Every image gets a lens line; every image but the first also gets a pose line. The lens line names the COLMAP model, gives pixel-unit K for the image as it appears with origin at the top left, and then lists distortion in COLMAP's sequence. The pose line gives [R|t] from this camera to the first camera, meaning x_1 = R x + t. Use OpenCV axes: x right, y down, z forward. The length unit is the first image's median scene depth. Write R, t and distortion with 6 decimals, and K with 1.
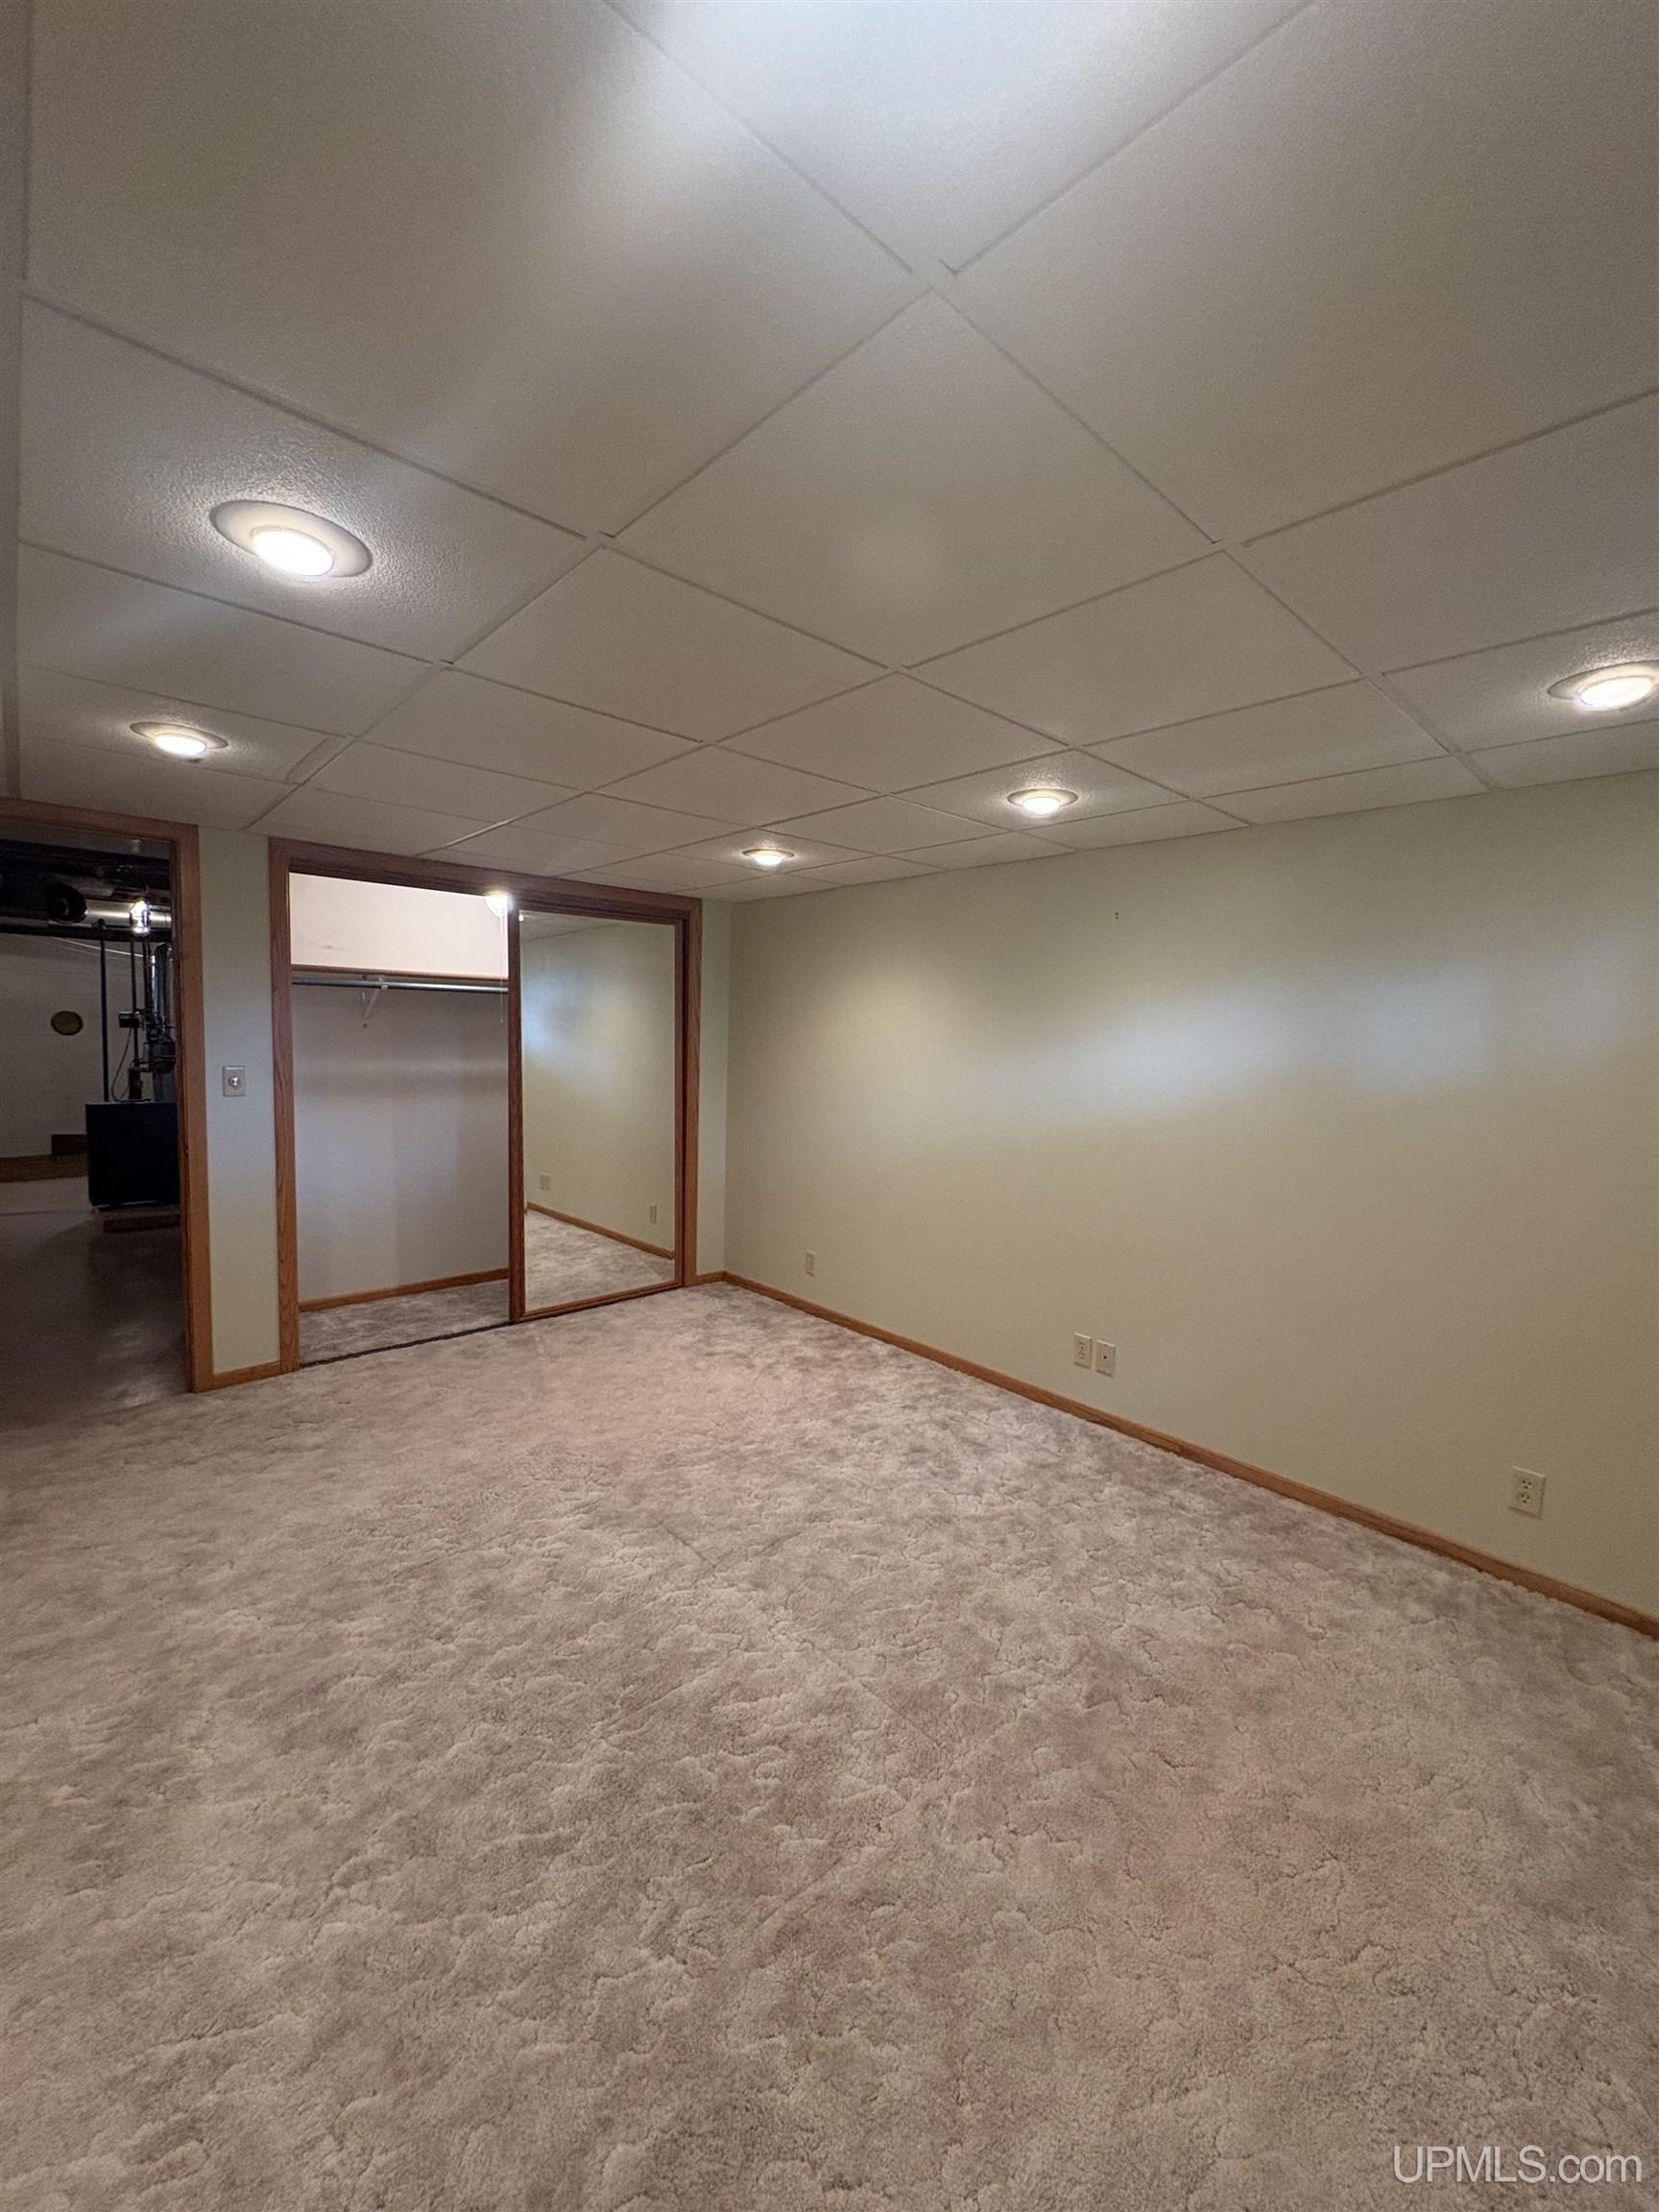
lens RADIAL K [[885.6, 0, 835.5], [0, 885.6, 1106.1], [0, 0, 1]] dist [-0.008322, -0.000129]
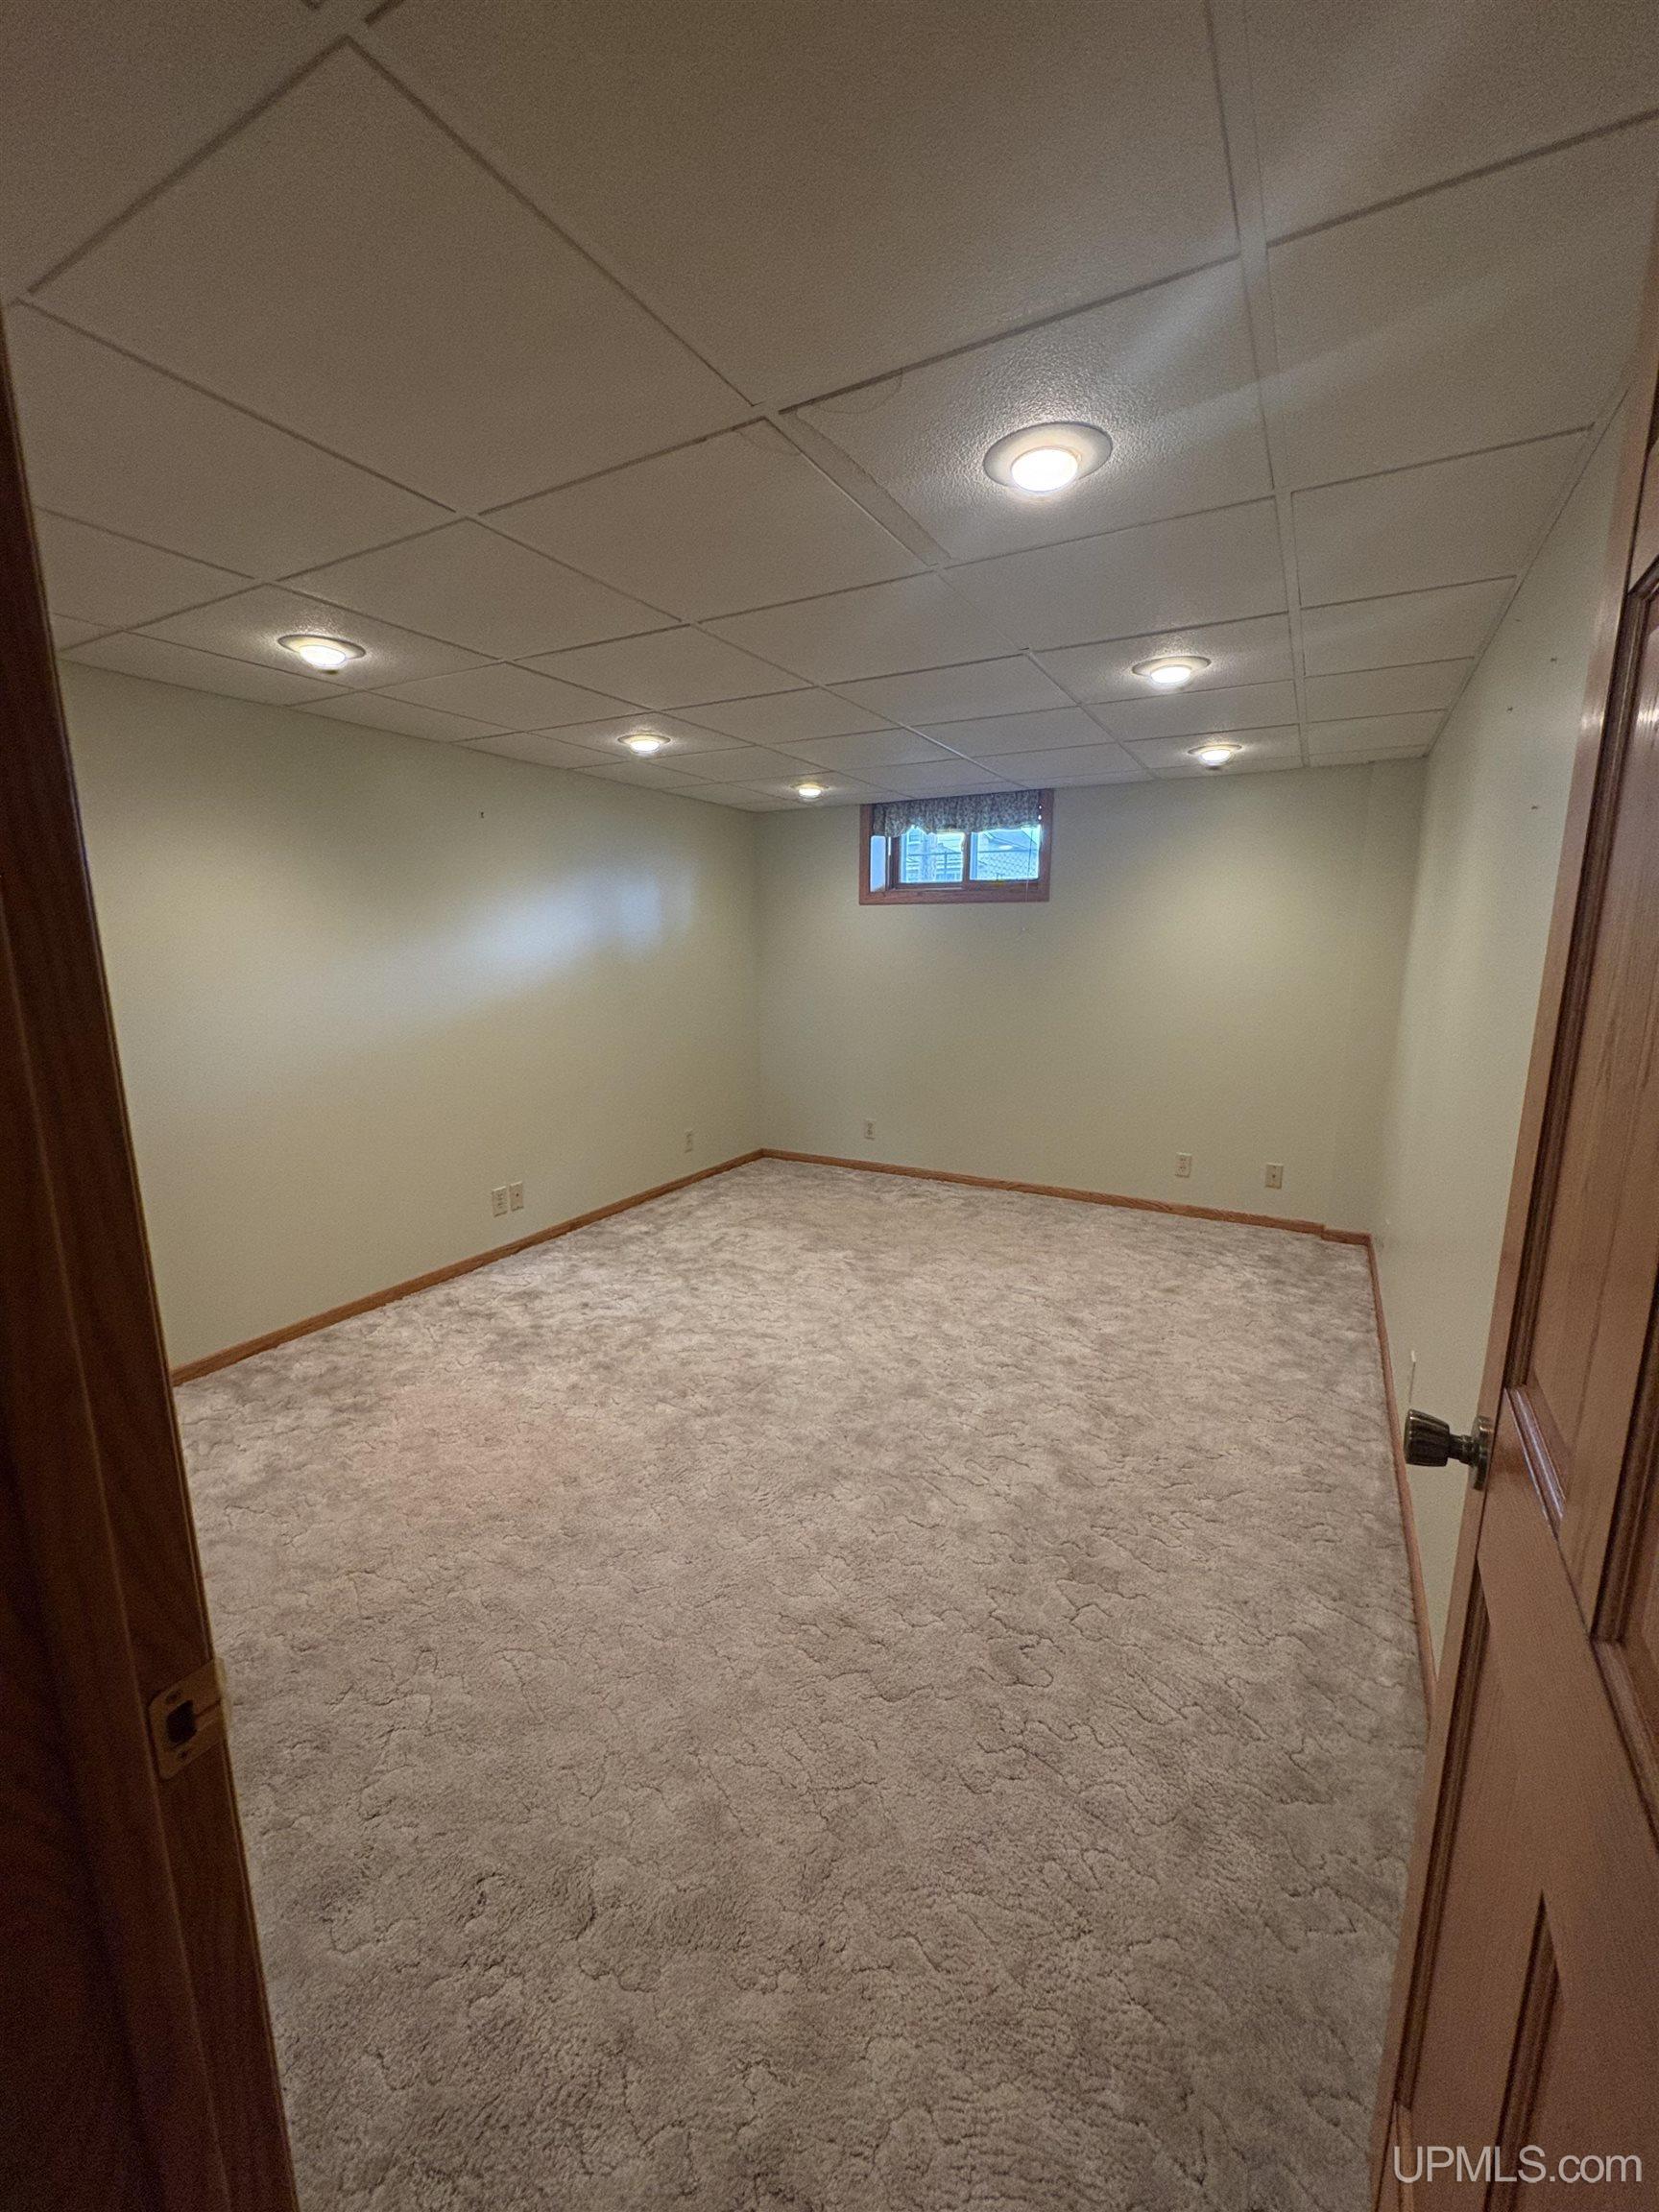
lens RADIAL K [[885.6, 0, 833.6], [0, 885.6, 1103.0], [0, 0, 1]] dist [-0.008322, -0.000129]
pose [[-0.304126, -0.210094, 0.929176, -0.941557], [0.079860, 0.966322, 0.244632, -0.095089], [-0.949278, 0.148603, -0.277106, 0.945247]]
